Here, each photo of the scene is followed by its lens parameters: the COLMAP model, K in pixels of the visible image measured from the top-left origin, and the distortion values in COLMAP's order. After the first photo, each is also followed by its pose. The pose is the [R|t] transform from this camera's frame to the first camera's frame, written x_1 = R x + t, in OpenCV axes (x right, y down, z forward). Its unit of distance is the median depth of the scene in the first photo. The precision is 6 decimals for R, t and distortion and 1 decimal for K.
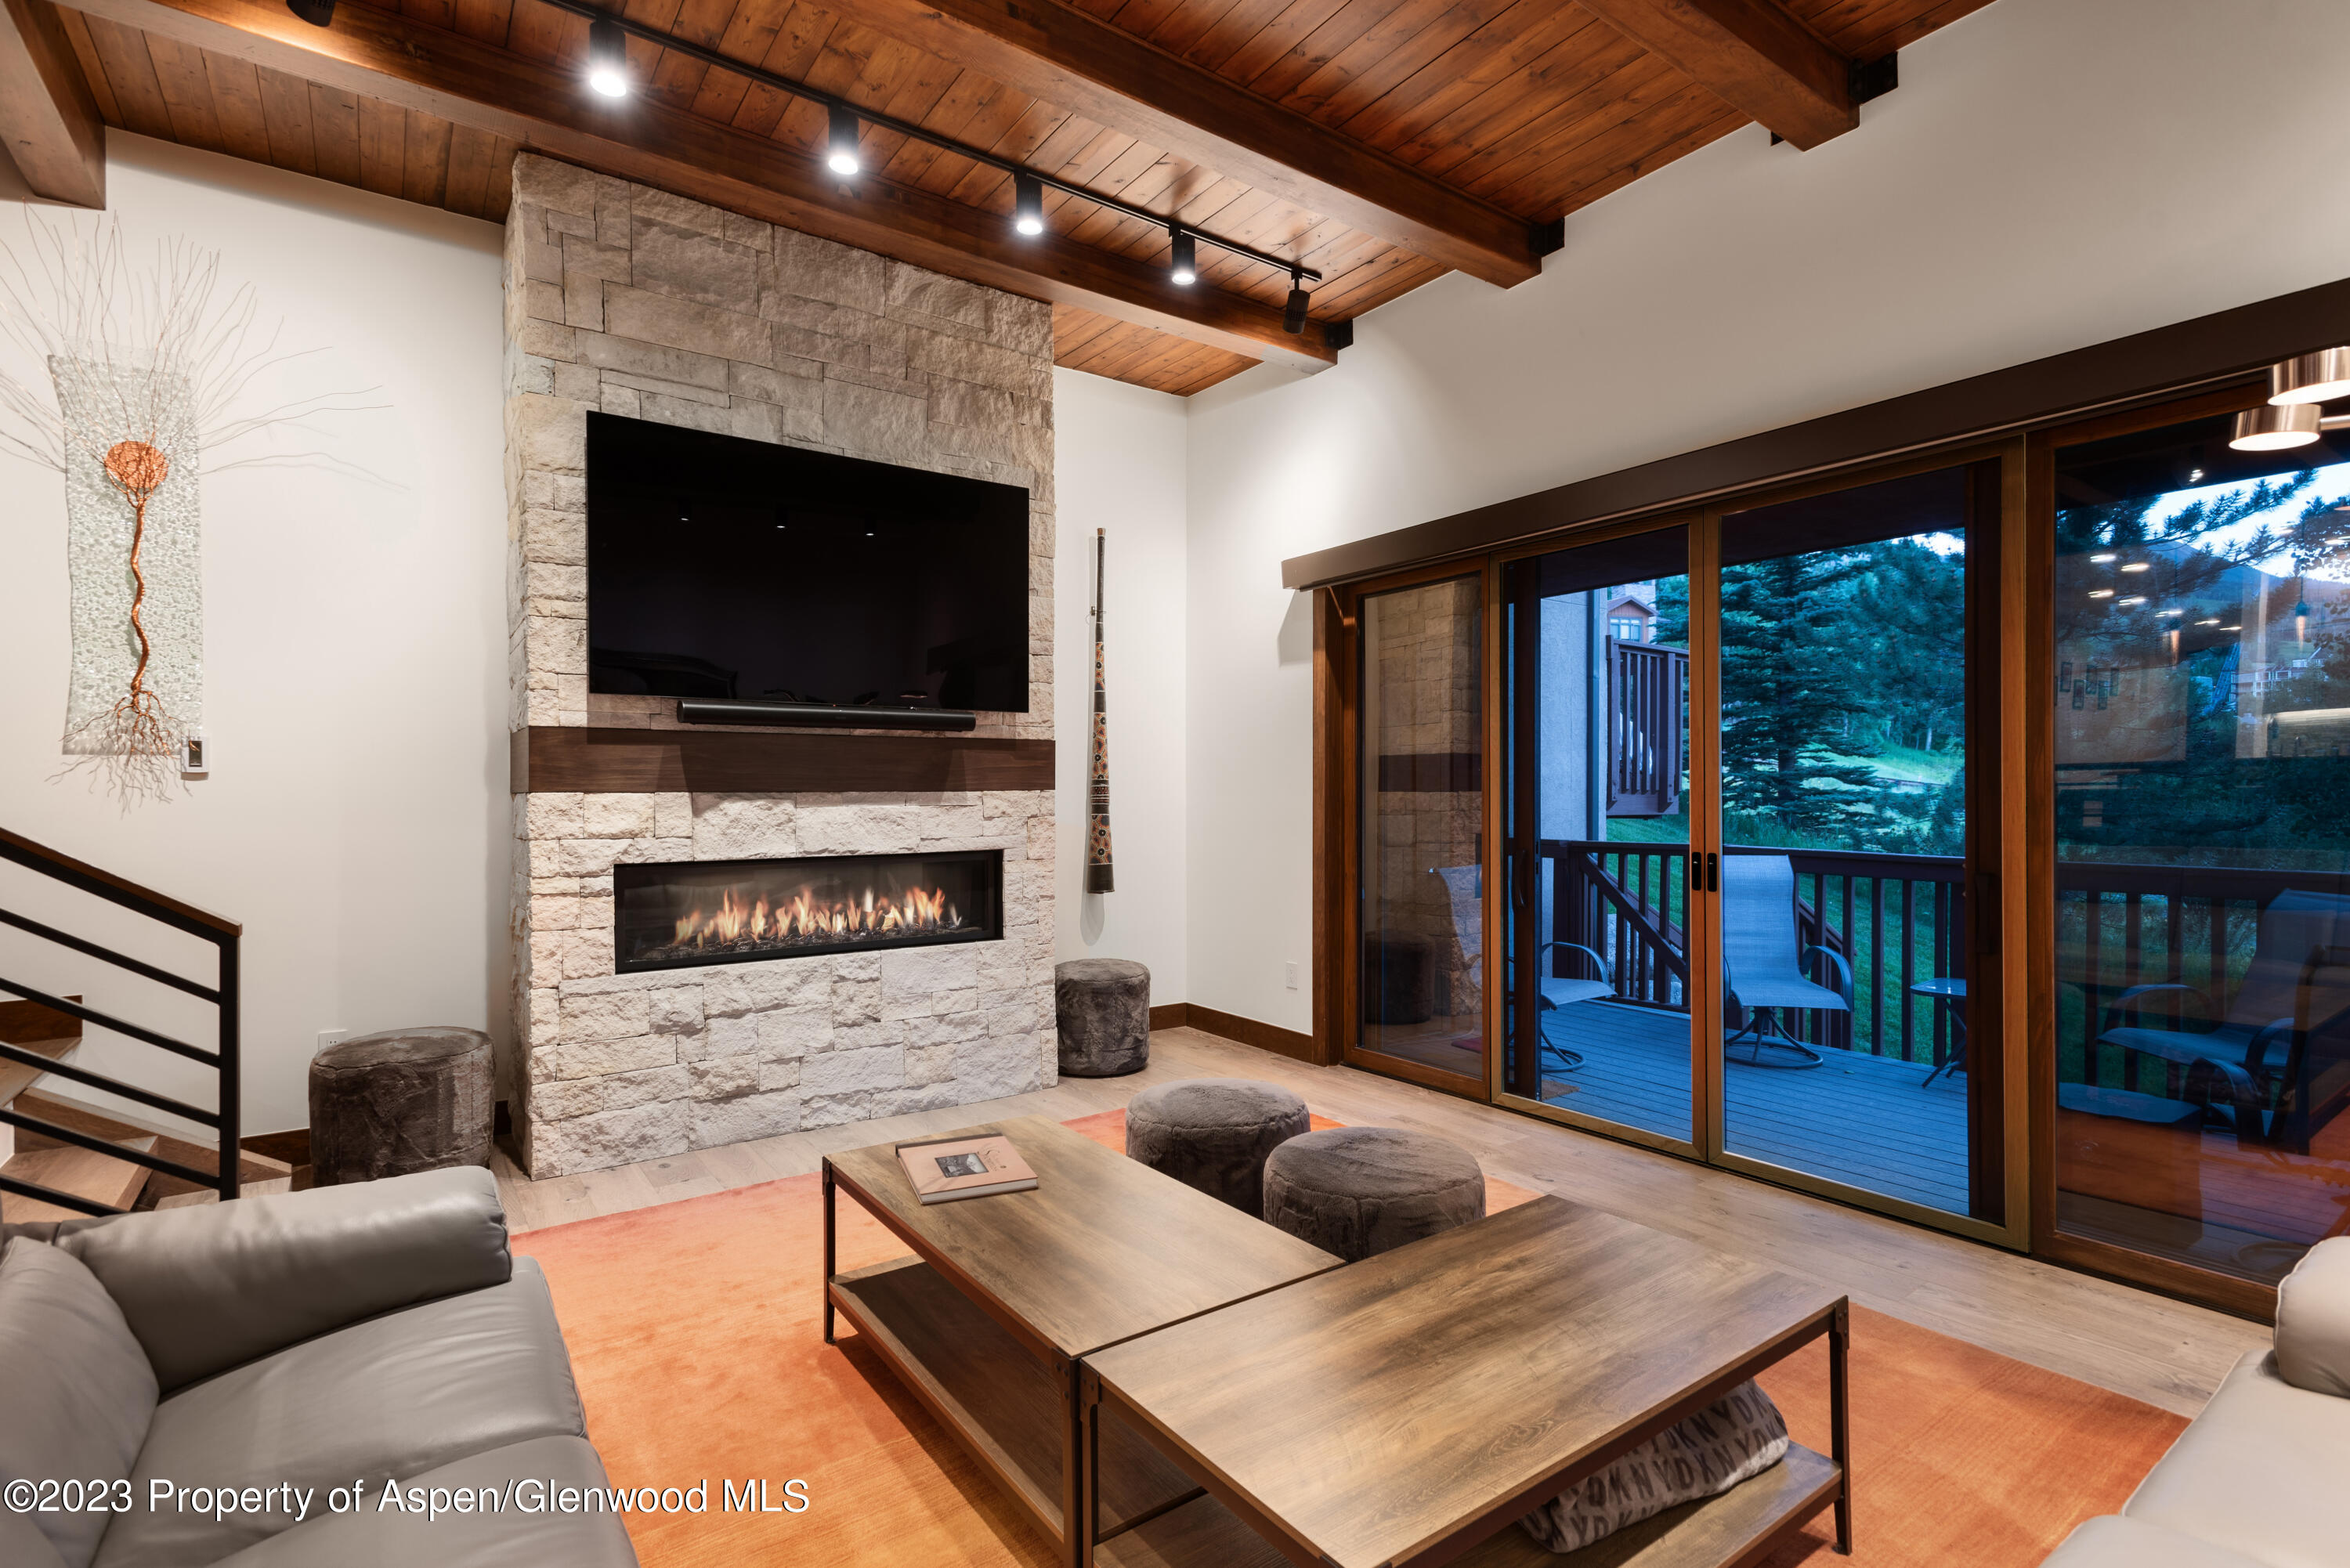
lens RADIAL K [[1110.4, 0, 1159.6], [0, 1110.4, 786.8], [0, 0, 1]] dist [0.016338, -0.000285]
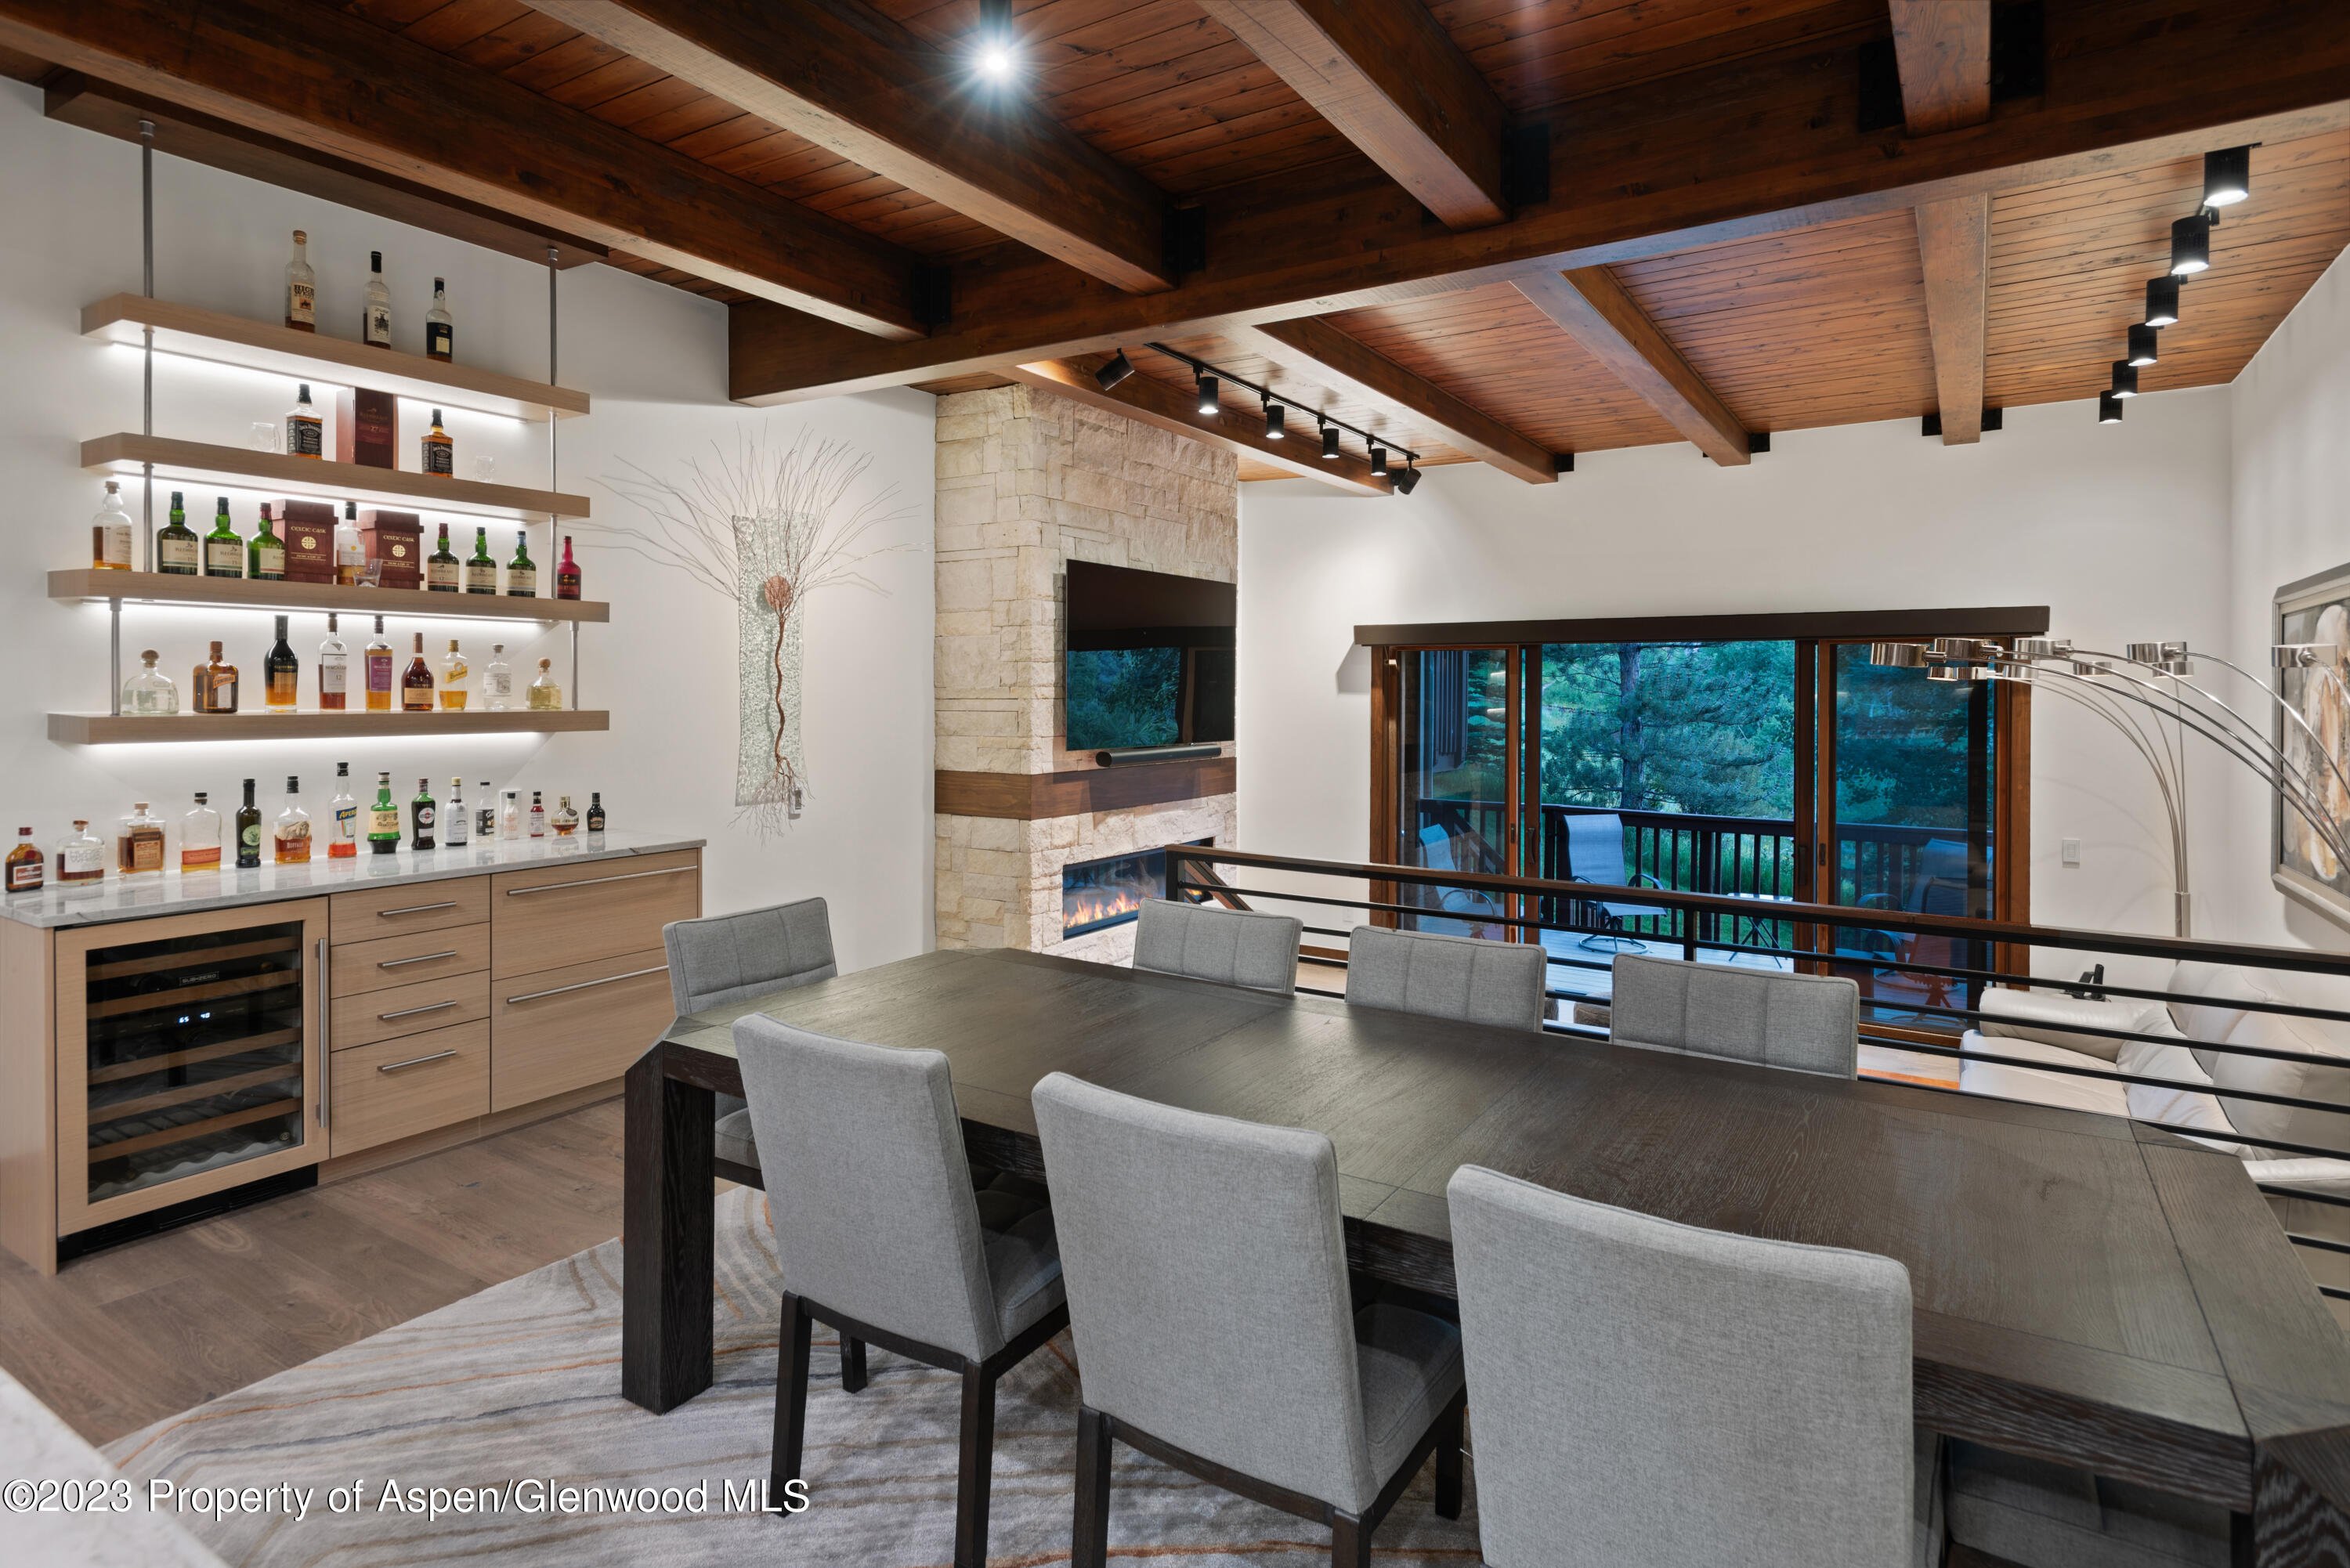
lens RADIAL K [[1260.2, 0, 1168.5], [0, 1260.2, 710.2], [0, 0, 1]] dist [0.025475, -0.002157]
pose [[0.925901, 0.001832, 0.377761, -0.901352], [-0.010907, 0.999701, 0.021884, -0.156579], [-0.377608, -0.024382, 0.925644, -0.525738]]
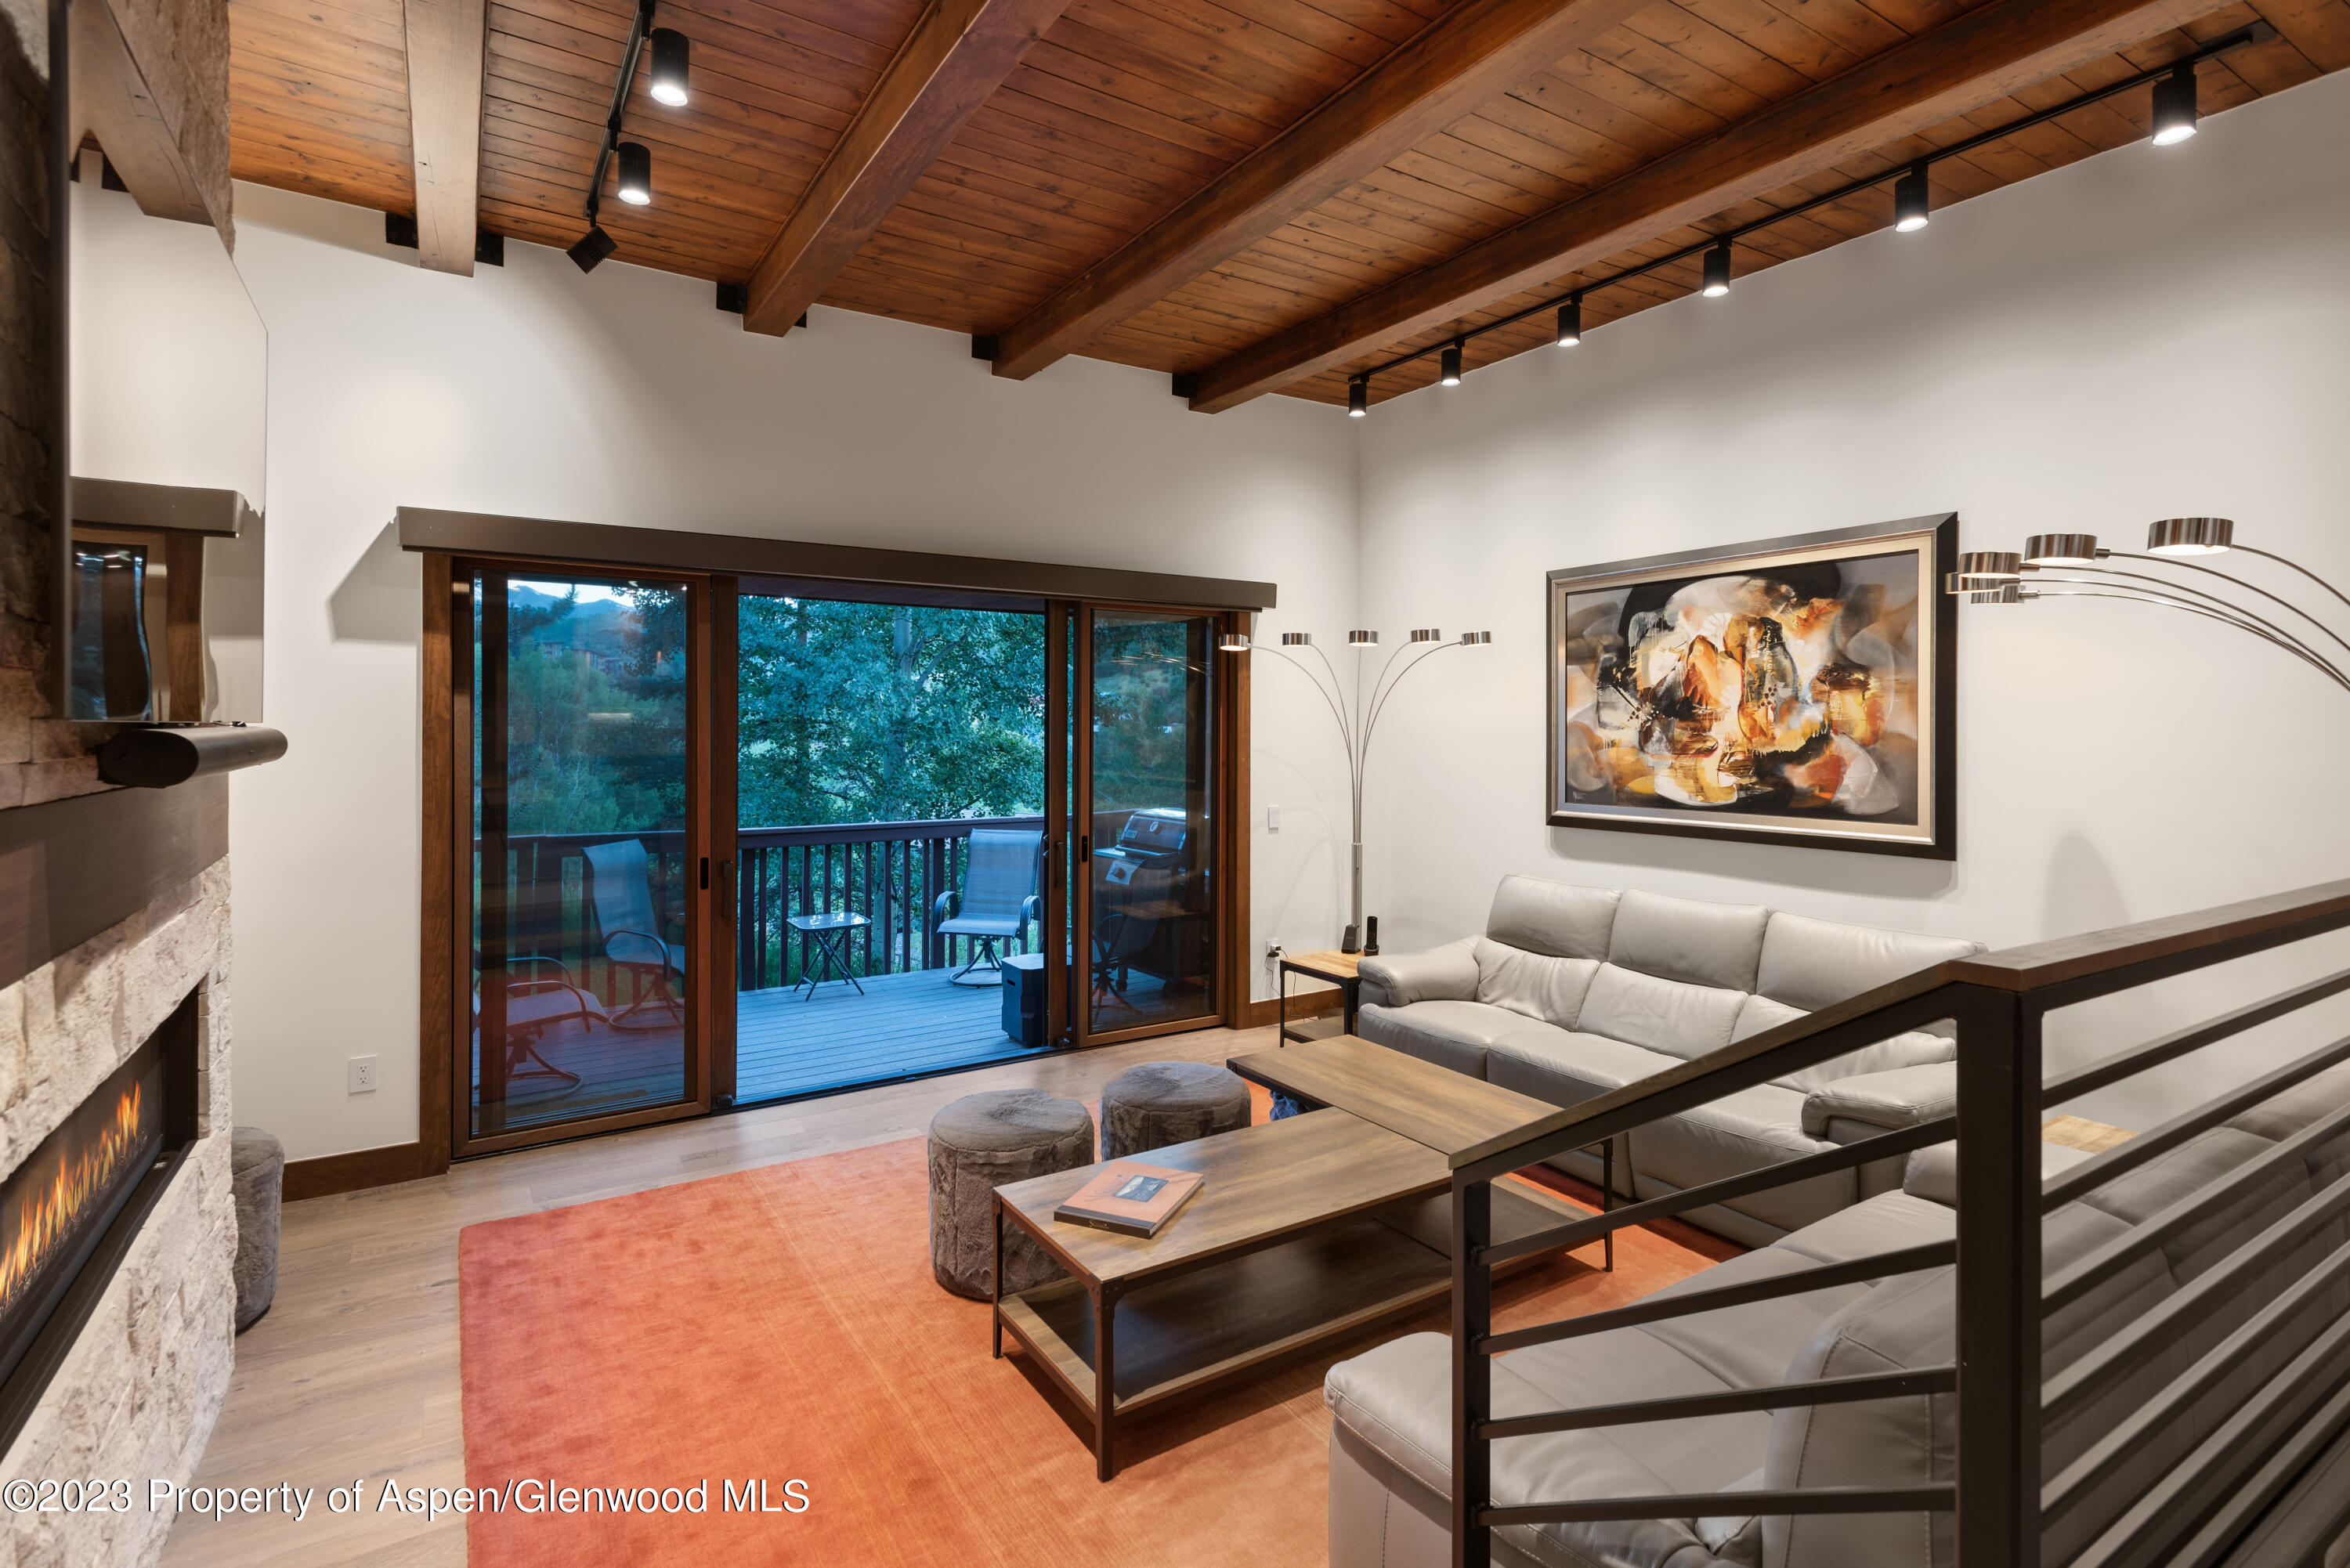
lens RADIAL K [[1125.8, 0, 1172.7], [0, 1125.8, 730.4], [0, 0, 1]] dist [0.013137, 0.000532]
pose [[0.038353, 0.001281, 0.999263, -0.759441], [-0.009153, 0.999958, -0.000931, -0.073145], [-0.999222, -0.009111, 0.038363, 0.566749]]
